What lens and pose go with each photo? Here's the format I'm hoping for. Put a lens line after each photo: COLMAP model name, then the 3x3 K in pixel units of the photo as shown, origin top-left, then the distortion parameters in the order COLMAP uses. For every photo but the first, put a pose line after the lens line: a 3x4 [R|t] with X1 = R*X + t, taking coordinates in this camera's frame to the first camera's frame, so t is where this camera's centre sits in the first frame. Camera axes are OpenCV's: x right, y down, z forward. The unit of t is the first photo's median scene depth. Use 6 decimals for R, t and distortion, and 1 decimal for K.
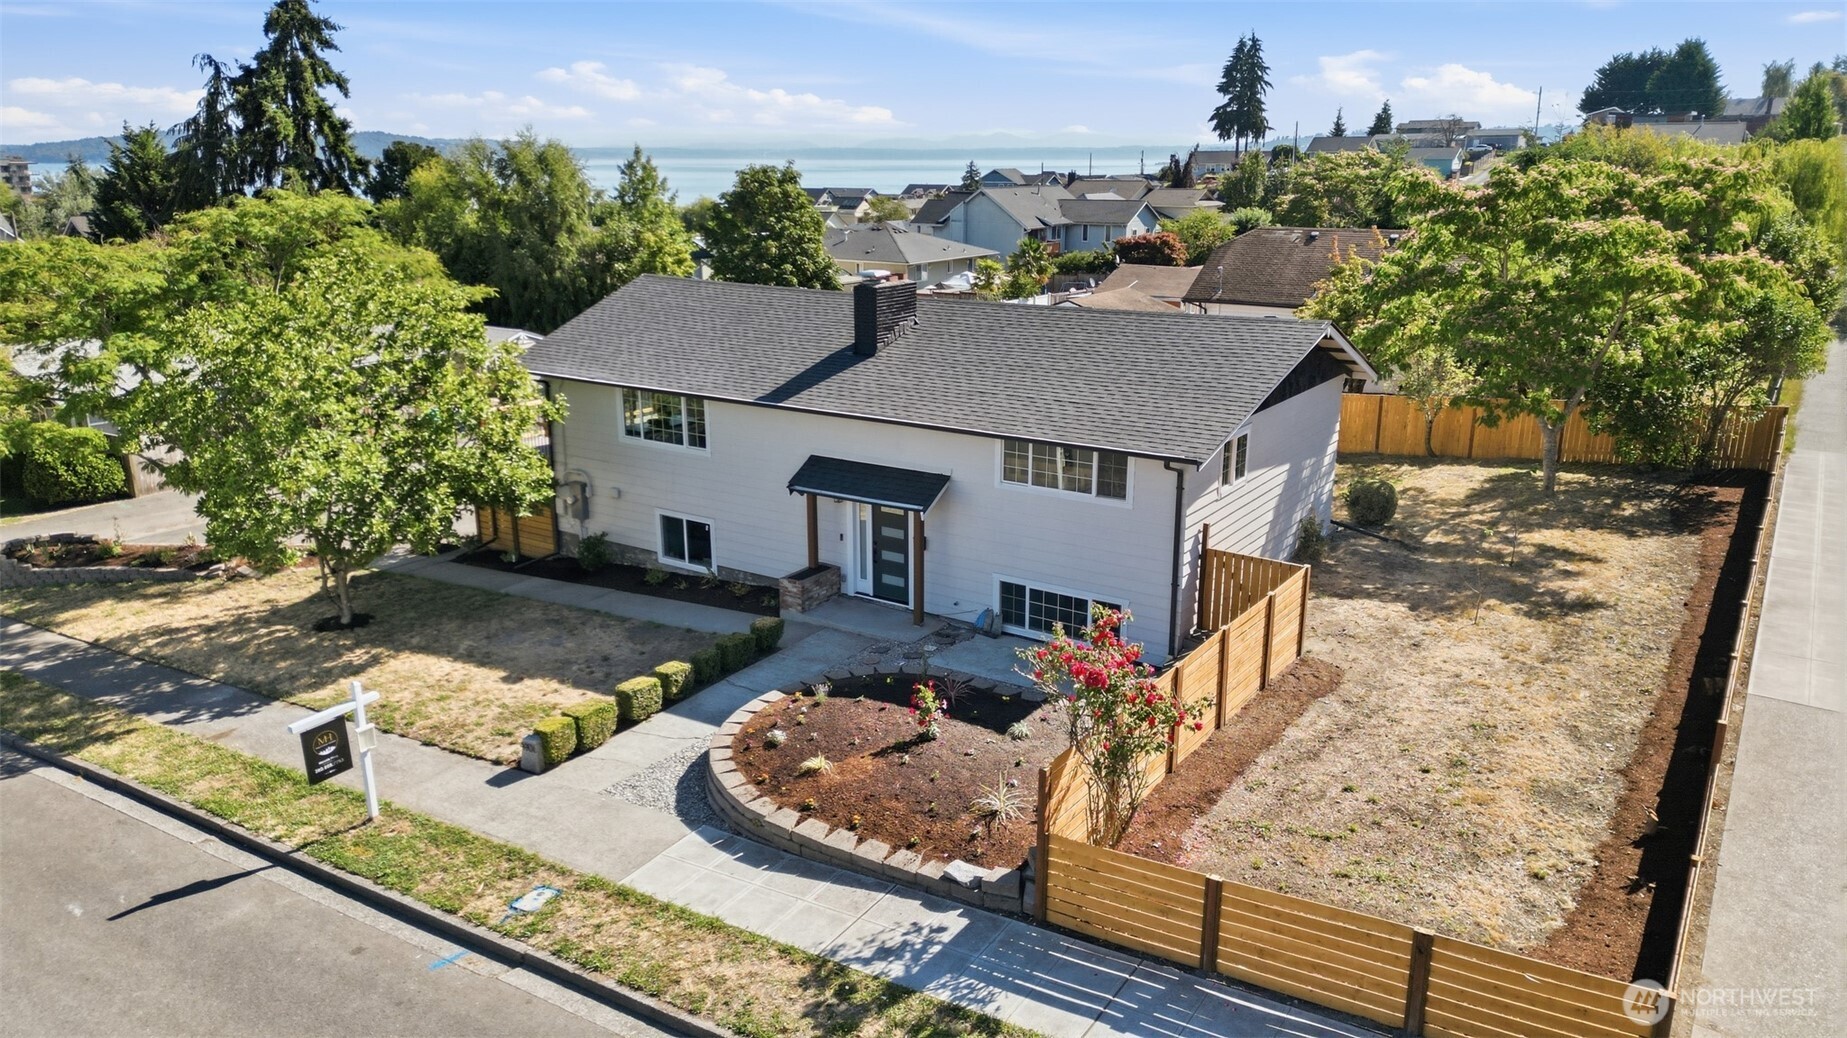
lens RADIAL K [[1282.0, 0, 919.3], [0, 1282.0, 511.5], [0, 0, 1]] dist [0.082463, -0.079845]
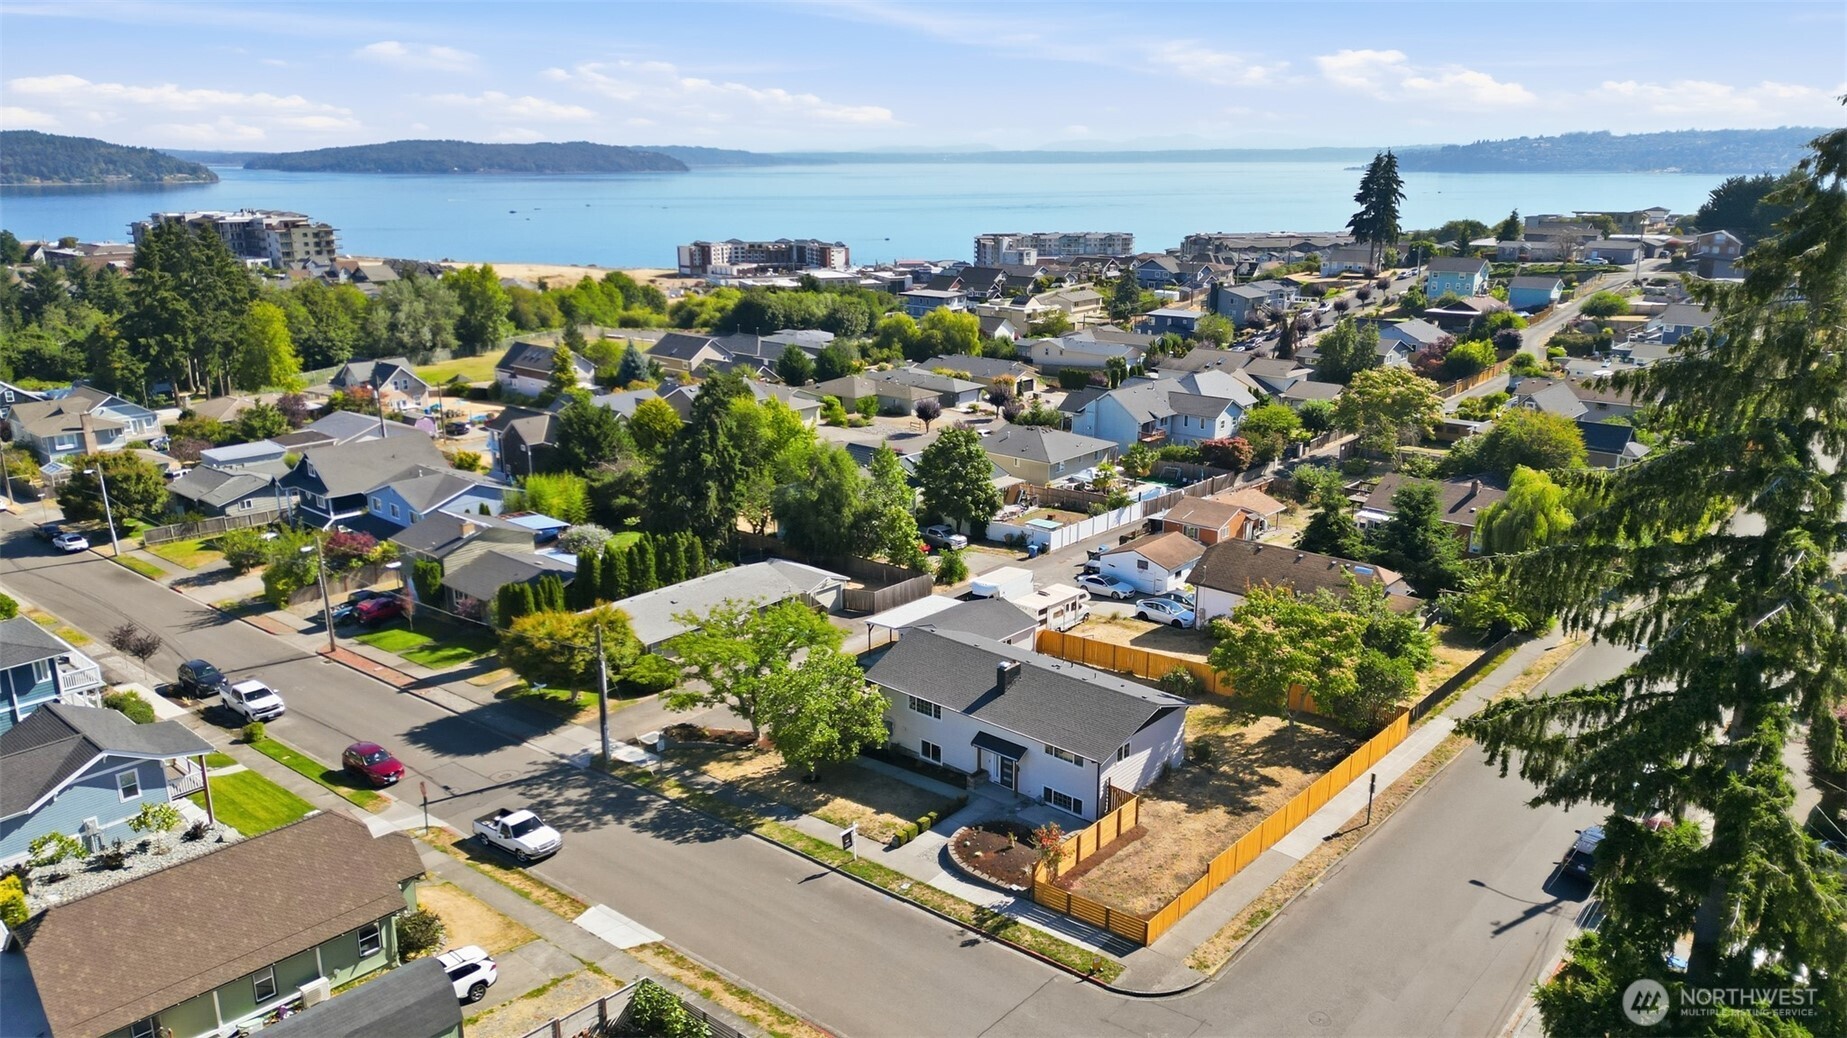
lens RADIAL K [[1282.0, 0, 919.3], [0, 1282.0, 511.5], [0, 0, 1]] dist [0.082463, -0.079845]
pose [[0.991091, 0.034096, -0.128750, 0.130137], [-0.034225, 0.999413, 0.001211, -0.528397], [0.128716, 0.003206, 0.991676, -1.806878]]
